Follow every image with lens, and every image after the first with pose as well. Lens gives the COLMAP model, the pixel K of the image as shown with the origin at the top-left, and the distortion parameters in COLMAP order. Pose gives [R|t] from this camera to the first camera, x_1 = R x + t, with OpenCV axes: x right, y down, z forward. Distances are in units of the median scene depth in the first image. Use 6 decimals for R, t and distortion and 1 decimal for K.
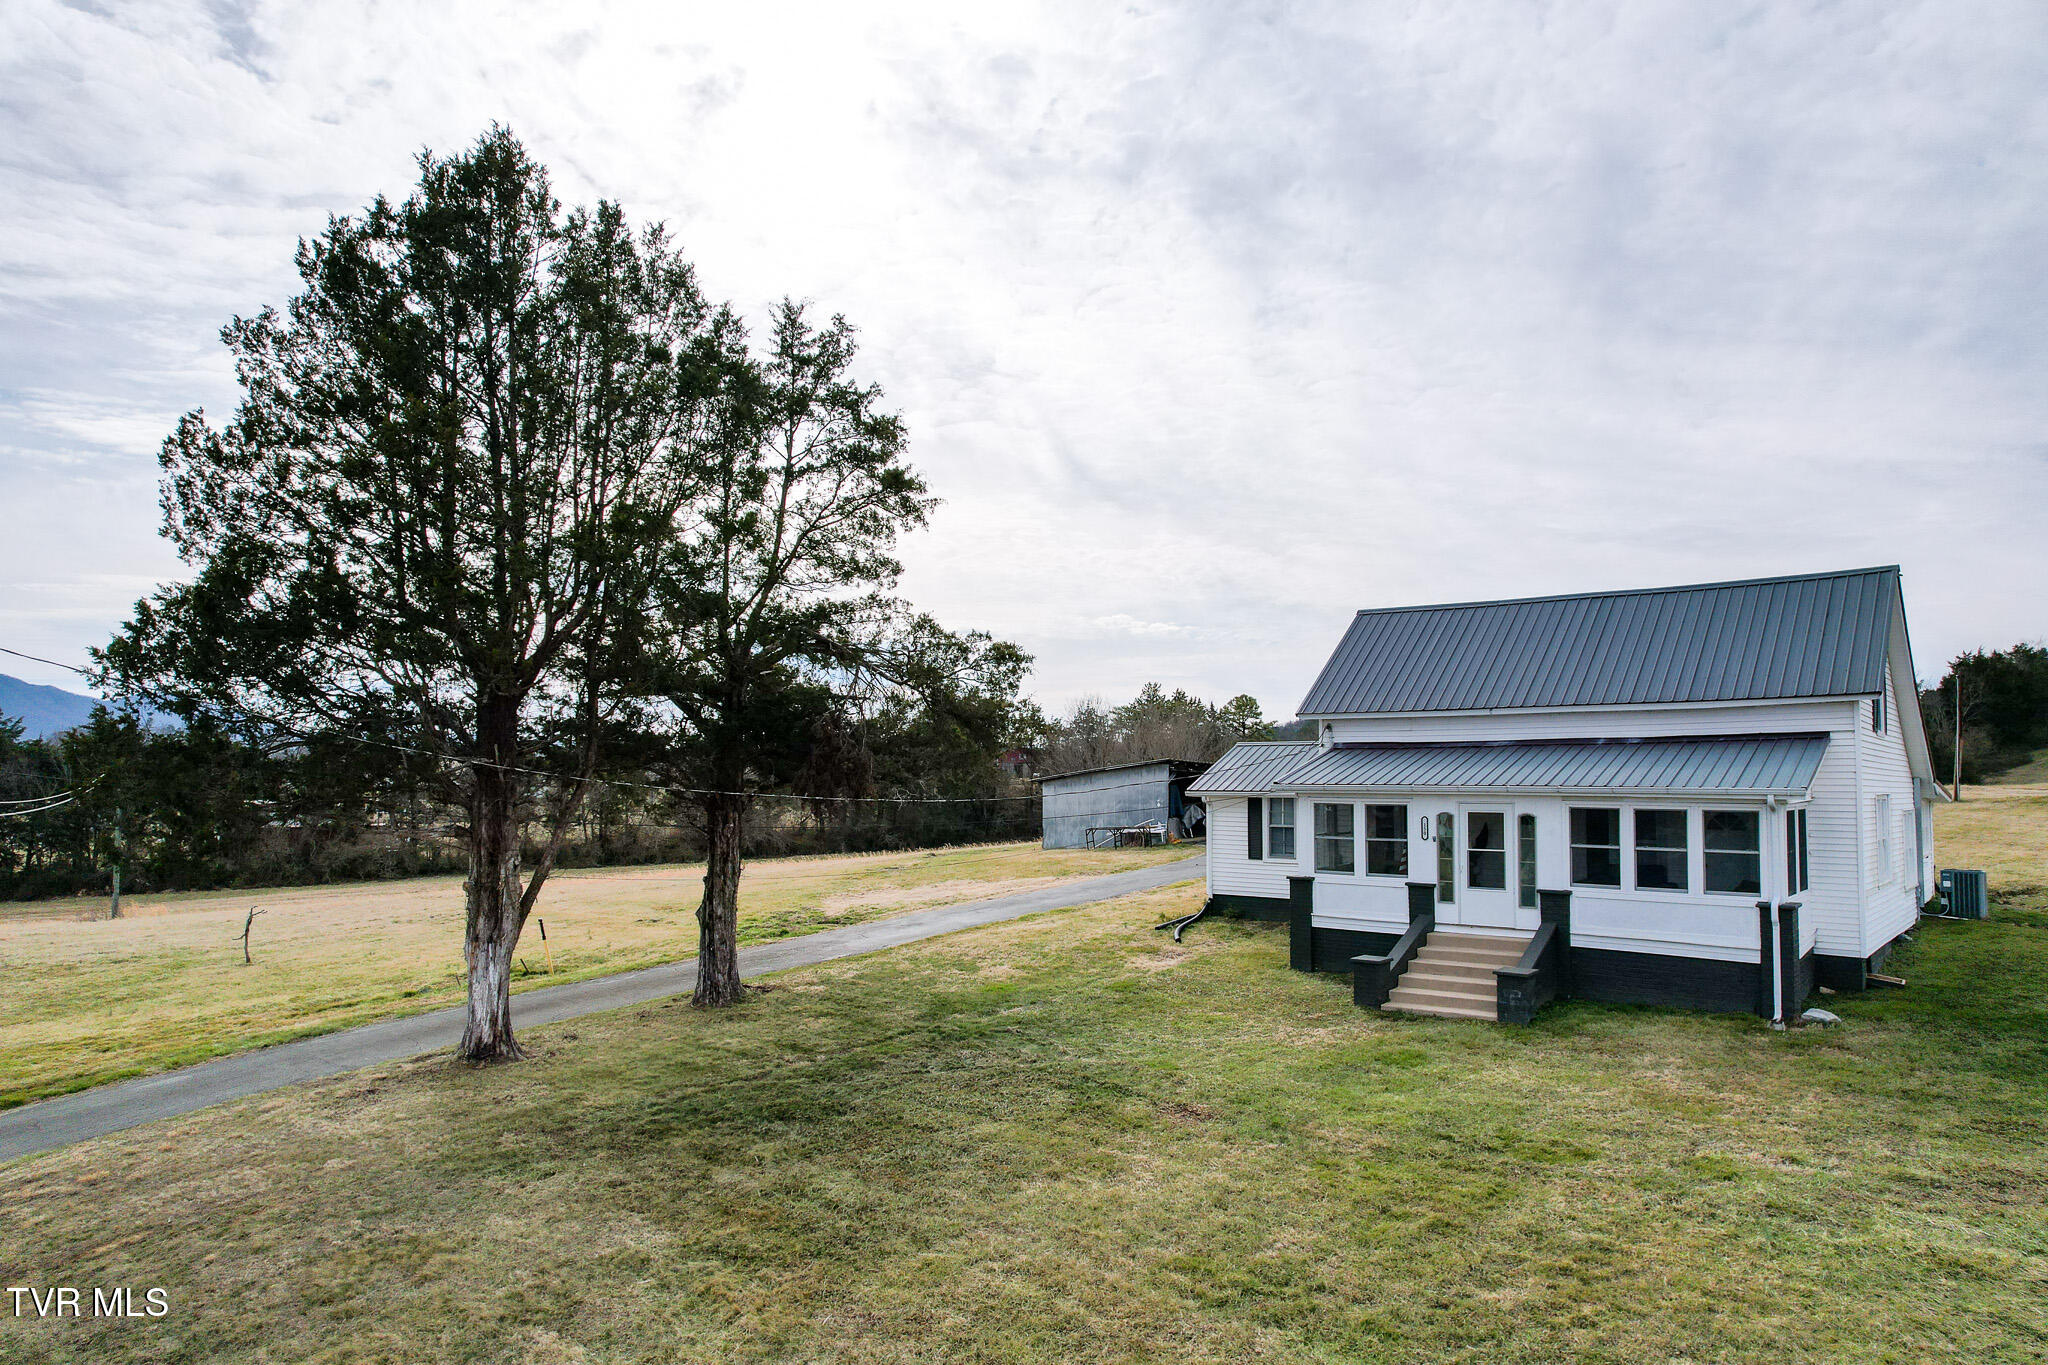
lens RADIAL K [[1308.7, 0, 1030.3], [0, 1308.7, 693.2], [0, 0, 1]] dist [-0.077376, 0.069423]
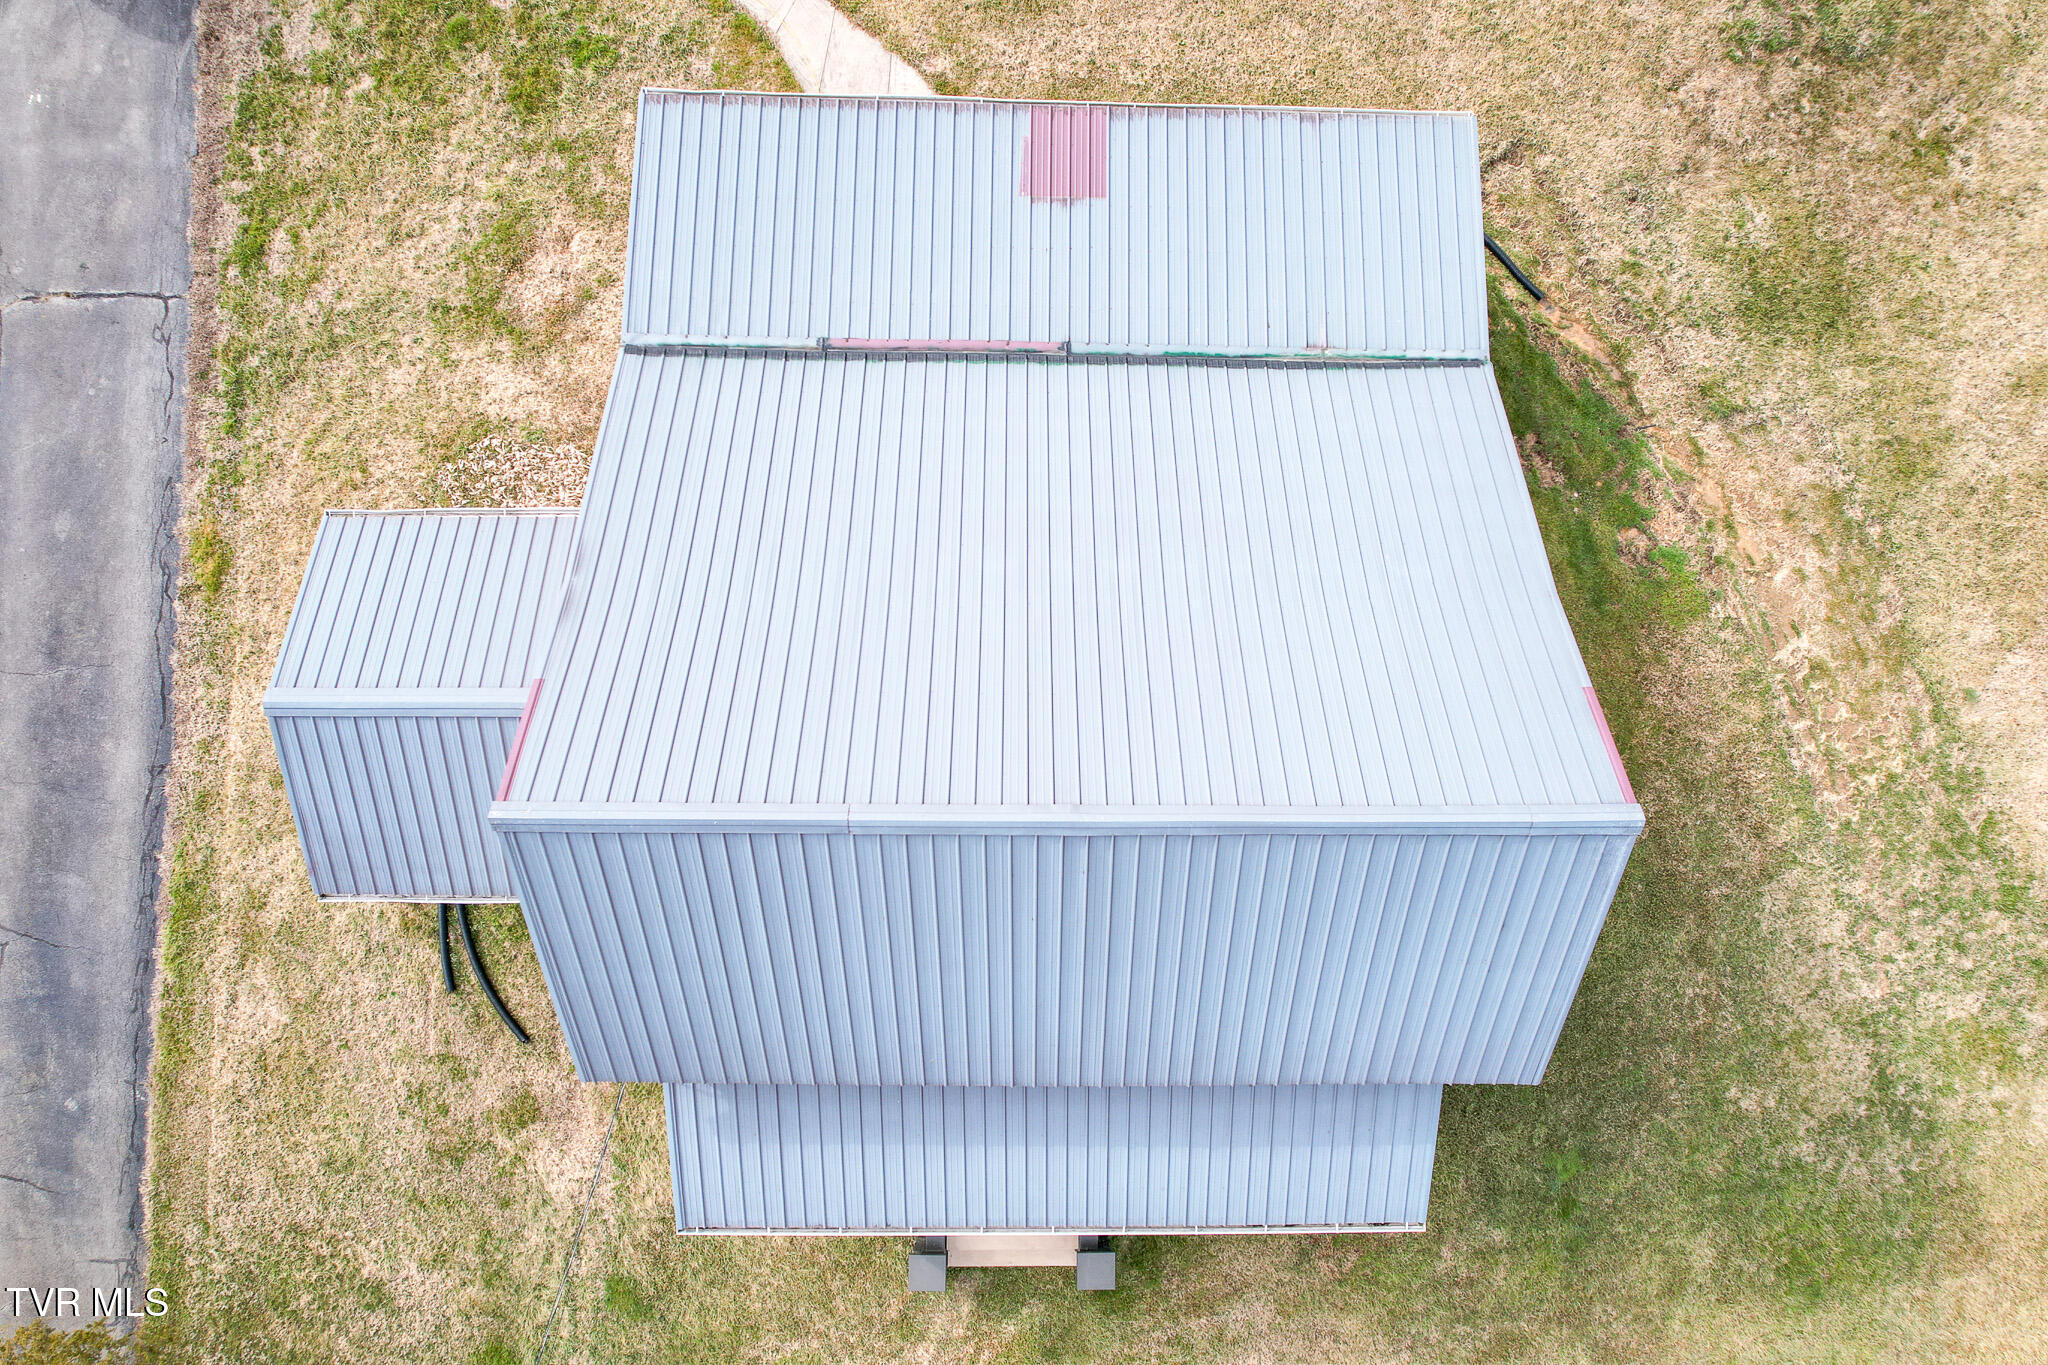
lens RADIAL K [[1308.7, 0, 1030.3], [0, 1308.7, 693.2], [0, 0, 1]] dist [-0.077376, 0.069423]
pose [[0.769634, -0.638285, 0.016027, 0.528777], [-0.044710, -0.028837, 0.998584, -0.617308], [-0.636918, -0.769260, -0.050732, 1.255577]]
